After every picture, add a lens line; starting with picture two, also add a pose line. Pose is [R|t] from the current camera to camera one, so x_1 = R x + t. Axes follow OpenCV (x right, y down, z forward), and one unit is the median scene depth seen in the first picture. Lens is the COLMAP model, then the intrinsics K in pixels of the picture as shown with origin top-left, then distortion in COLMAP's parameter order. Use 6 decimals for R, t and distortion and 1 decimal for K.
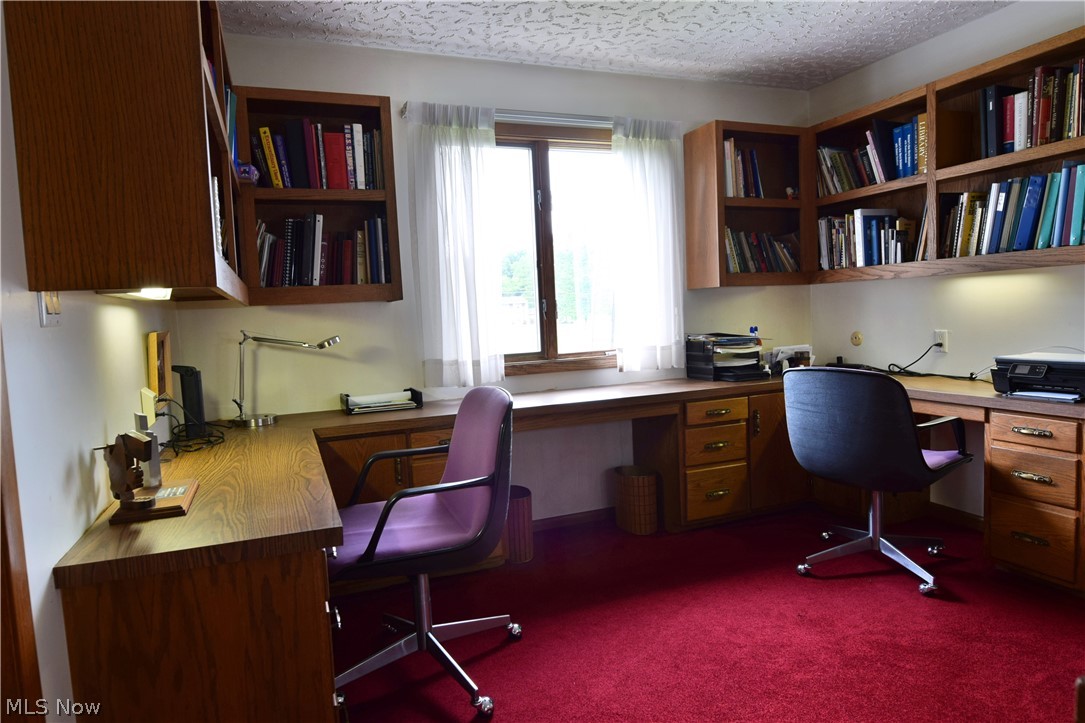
lens RADIAL K [[663.9, 0, 546.5], [0, 663.9, 360.6], [0, 0, 1]] dist [-0.011706, -0.002376]
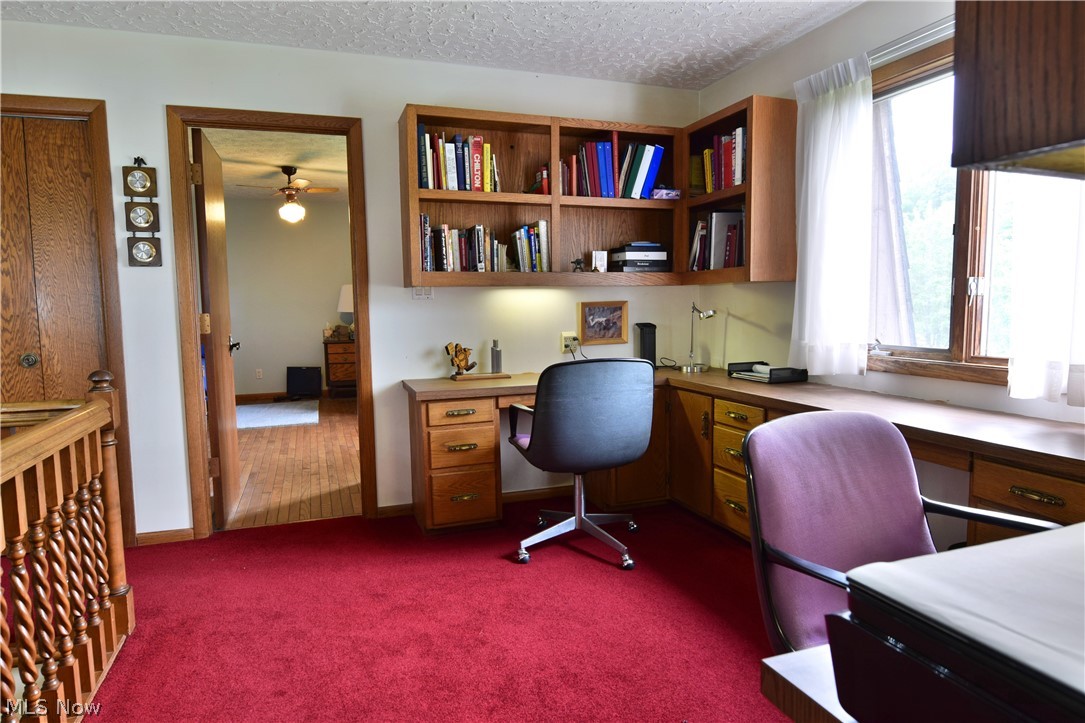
lens RADIAL K [[663.9, 0, 546.5], [0, 663.9, 360.6], [0, 0, 1]] dist [-0.011706, -0.002376]
pose [[-0.033809, 0.133970, -0.990409, 0.848823], [-0.058452, 0.989014, 0.135776, -0.086526], [0.997718, 0.062482, -0.025607, 0.664220]]
